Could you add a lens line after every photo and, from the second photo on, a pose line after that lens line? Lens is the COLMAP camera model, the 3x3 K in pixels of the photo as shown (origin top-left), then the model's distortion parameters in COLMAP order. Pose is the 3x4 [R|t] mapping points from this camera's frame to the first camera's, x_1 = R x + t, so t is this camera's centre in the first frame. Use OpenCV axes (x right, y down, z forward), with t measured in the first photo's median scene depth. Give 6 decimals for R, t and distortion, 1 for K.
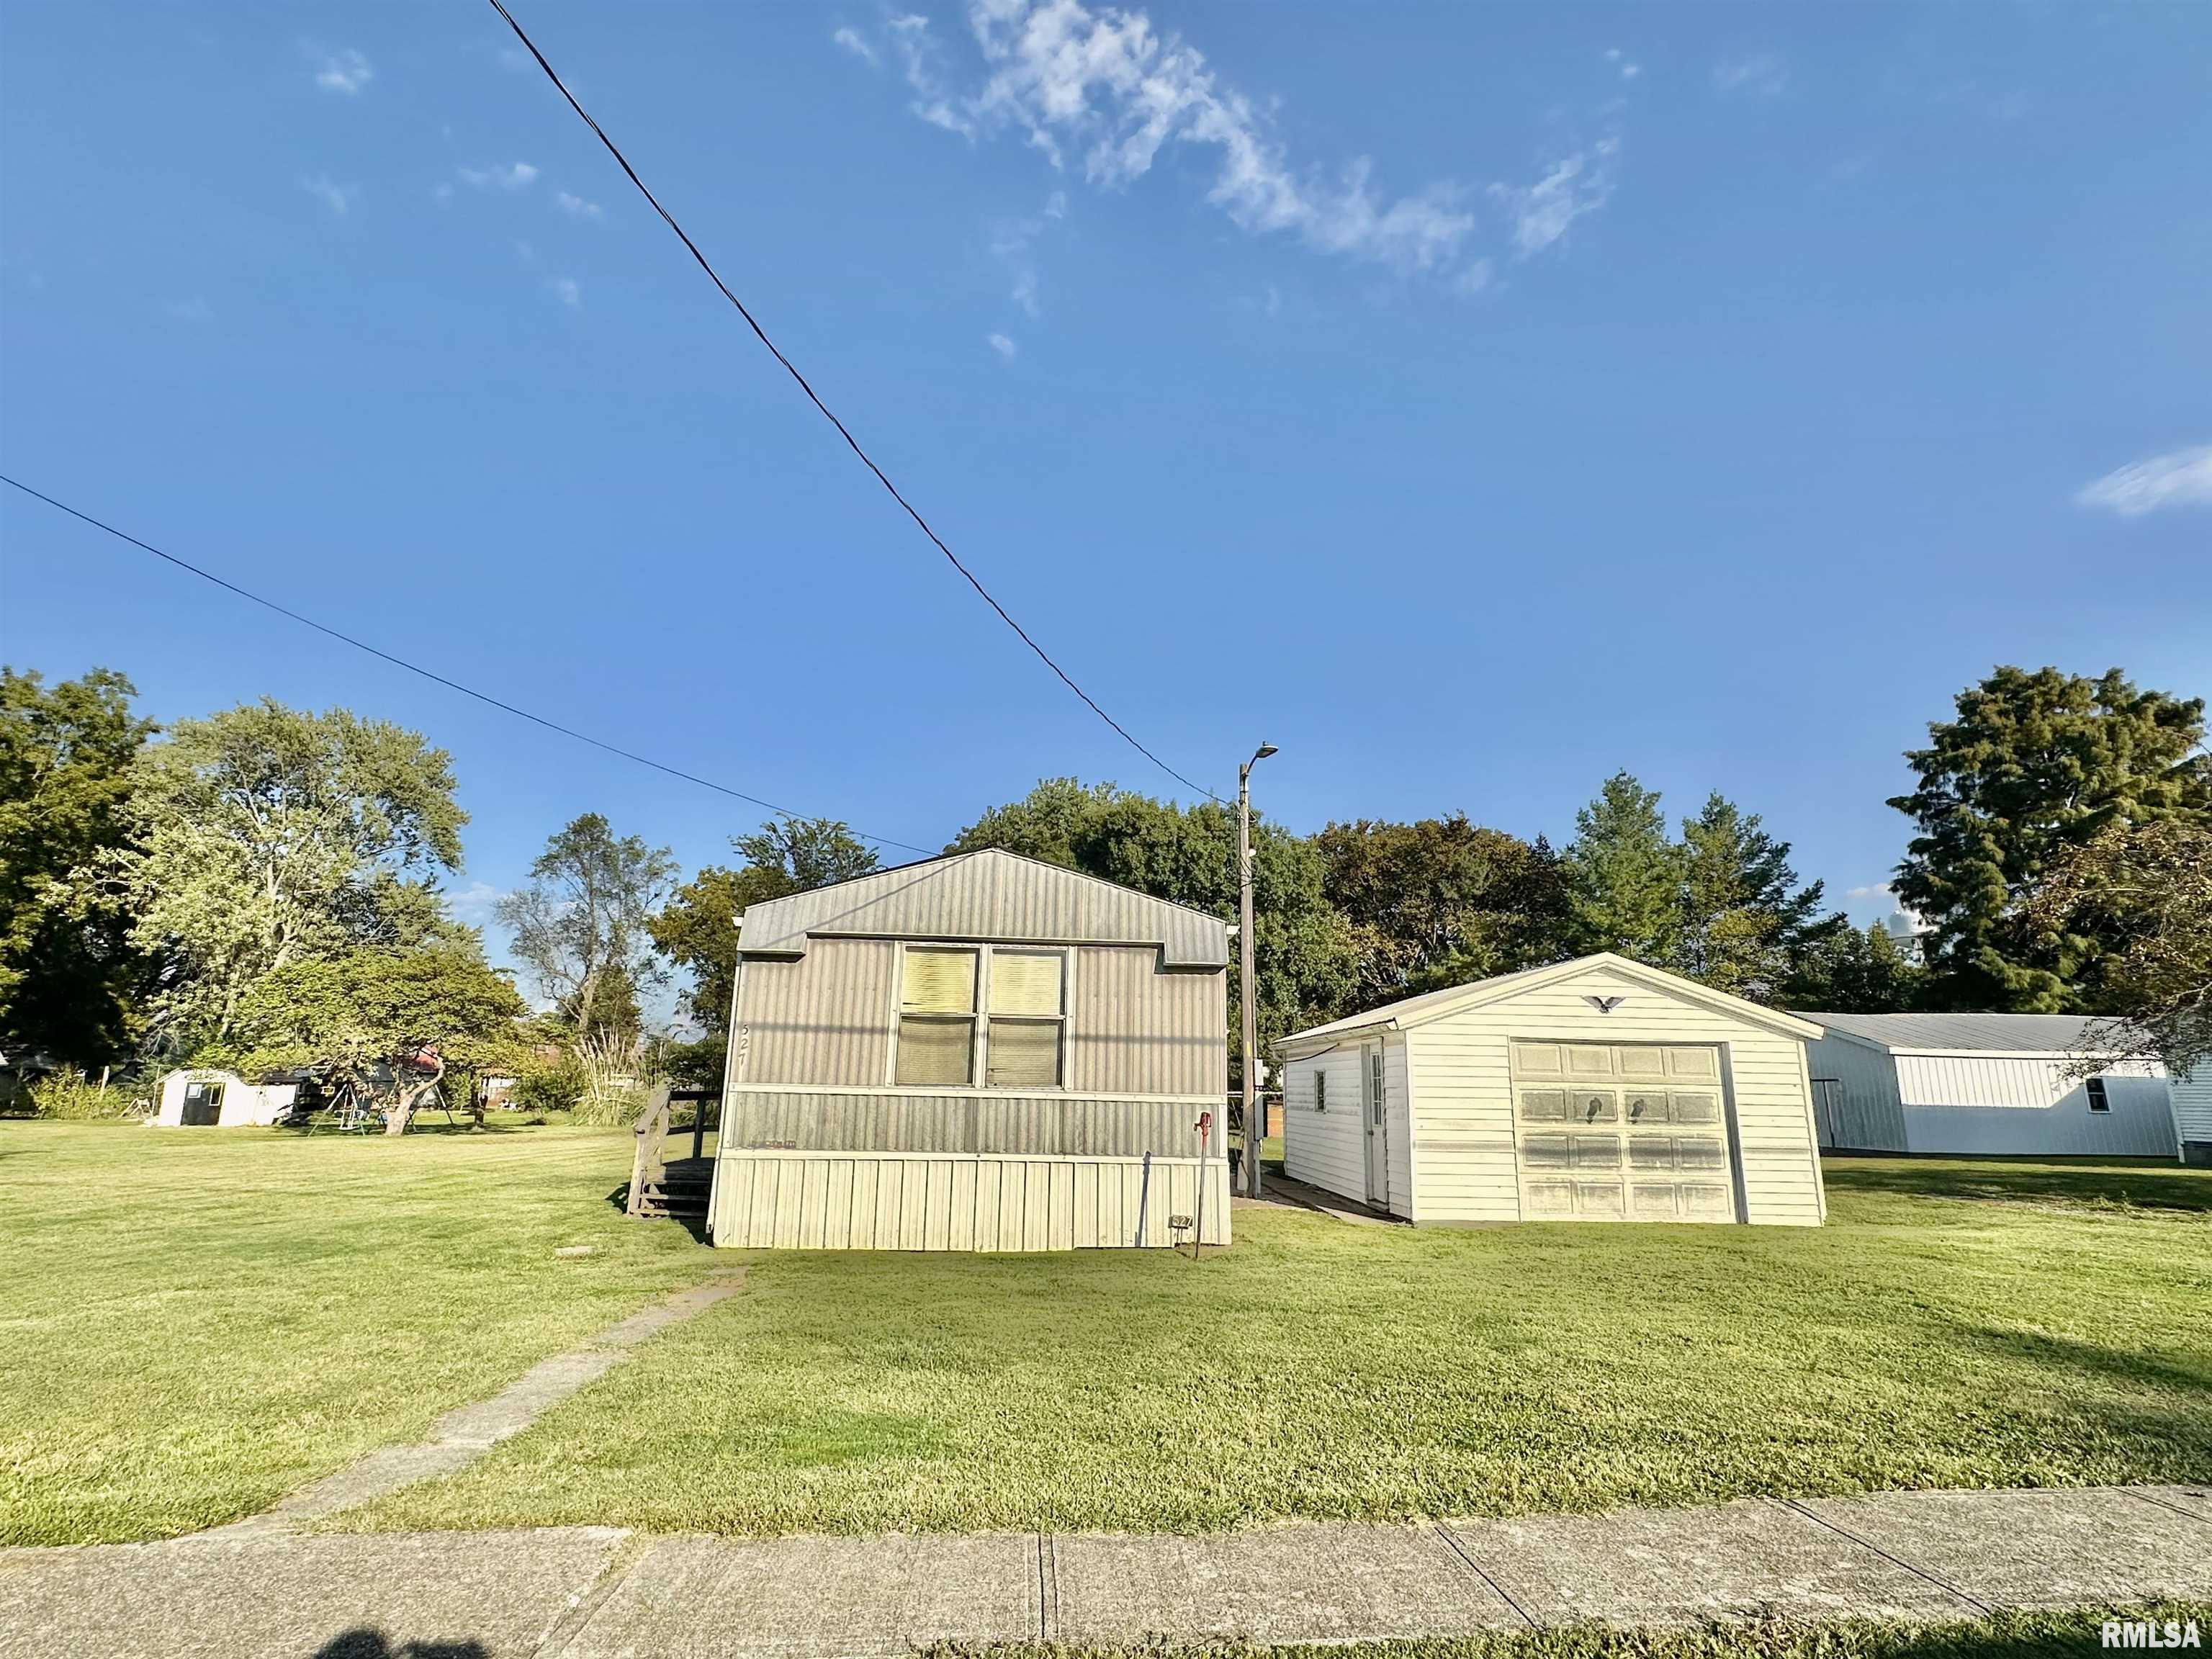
lens RADIAL K [[1079.1, 0, 1098.2], [0, 1079.1, 834.9], [0, 0, 1]] dist [-0.004115, 0.000814]
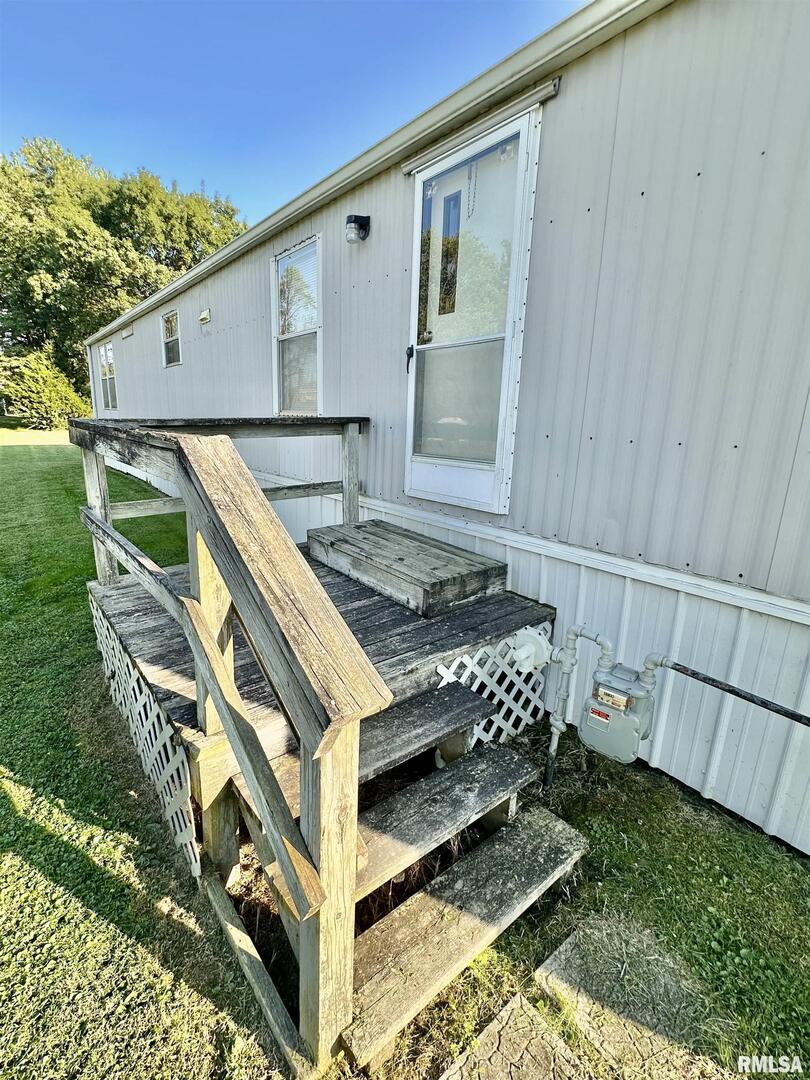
lens RADIAL K [[492.8, 0, 405.0], [0, 492.8, 540.0], [0, 0, 1]] dist [-0.002356, -0.000282]
pose [[0.803297, -0.135834, 0.579882, -0.174842], [-0.158704, 0.889622, 0.428236, 0.084278], [-0.574044, -0.436030, 0.693073, 0.366176]]
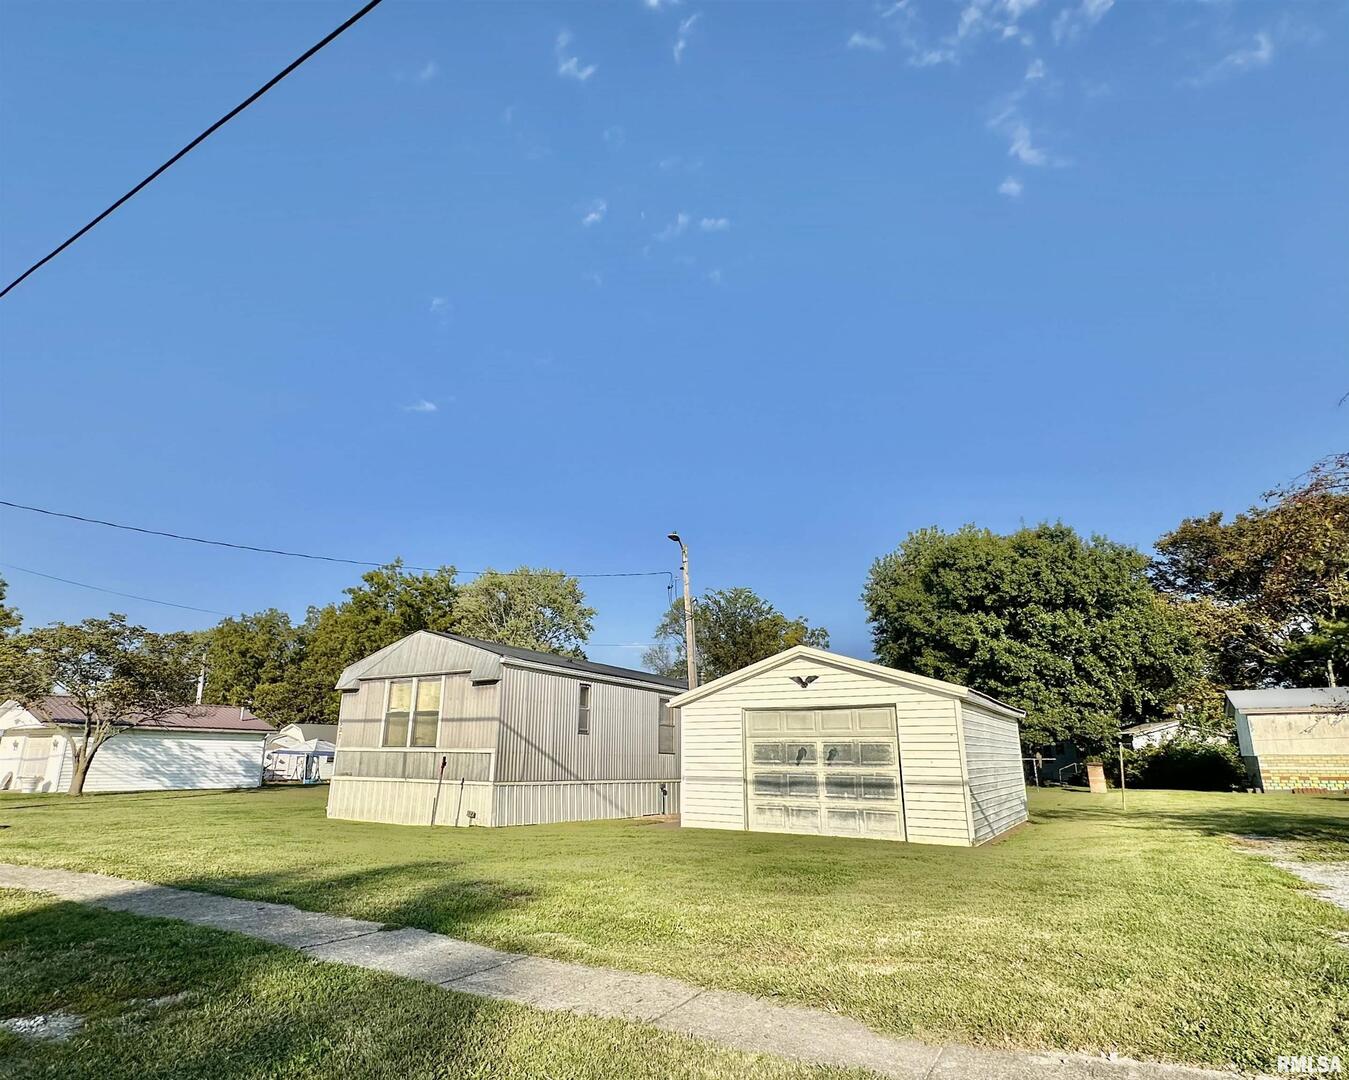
lens RADIAL K [[733.2, 0, 630.7], [0, 733.2, 553.6], [0, 0, 1]] dist [-0.000358, -0.000288]
pose [[0.803373, -0.171672, -0.570194, 0.350192], [0.145175, 0.985115, -0.092050, 0.018383], [0.577509, -0.008827, 0.816337, 0.028727]]
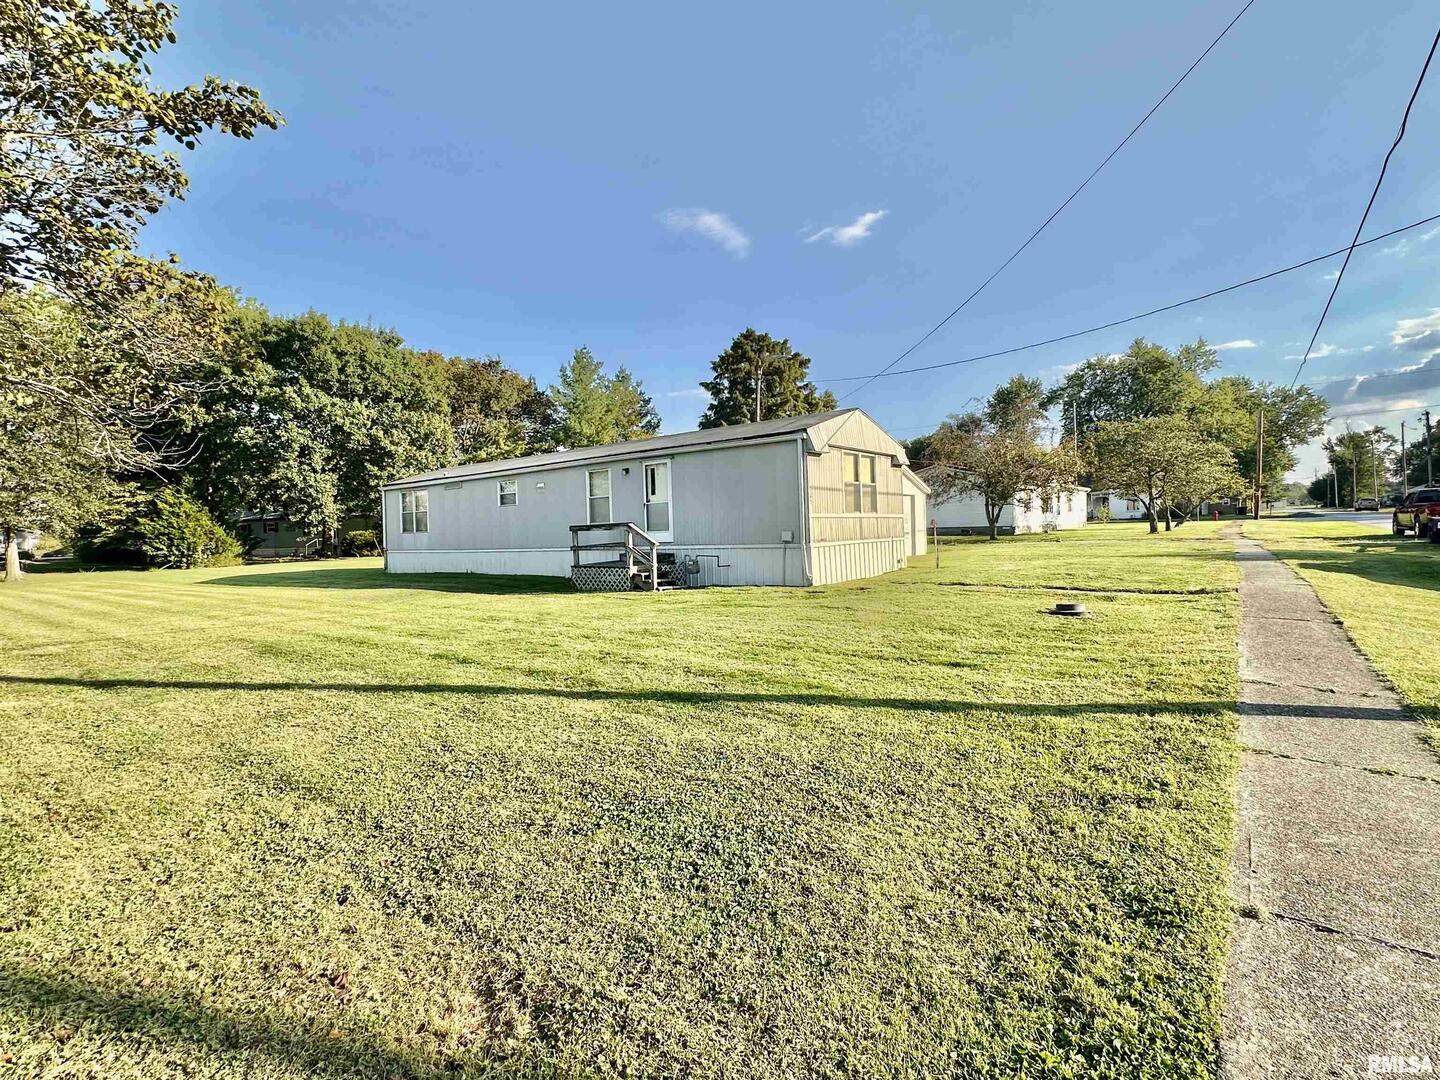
lens RADIAL K [[702.5, 0, 715.0], [0, 702.5, 543.5], [0, 0, 1]] dist [-0.004115, 0.000814]
pose [[0.652641, -0.053919, 0.755746, -0.469020], [-0.137340, 0.972521, 0.187988, 0.016804], [-0.745115, -0.226483, 0.627303, 0.081298]]
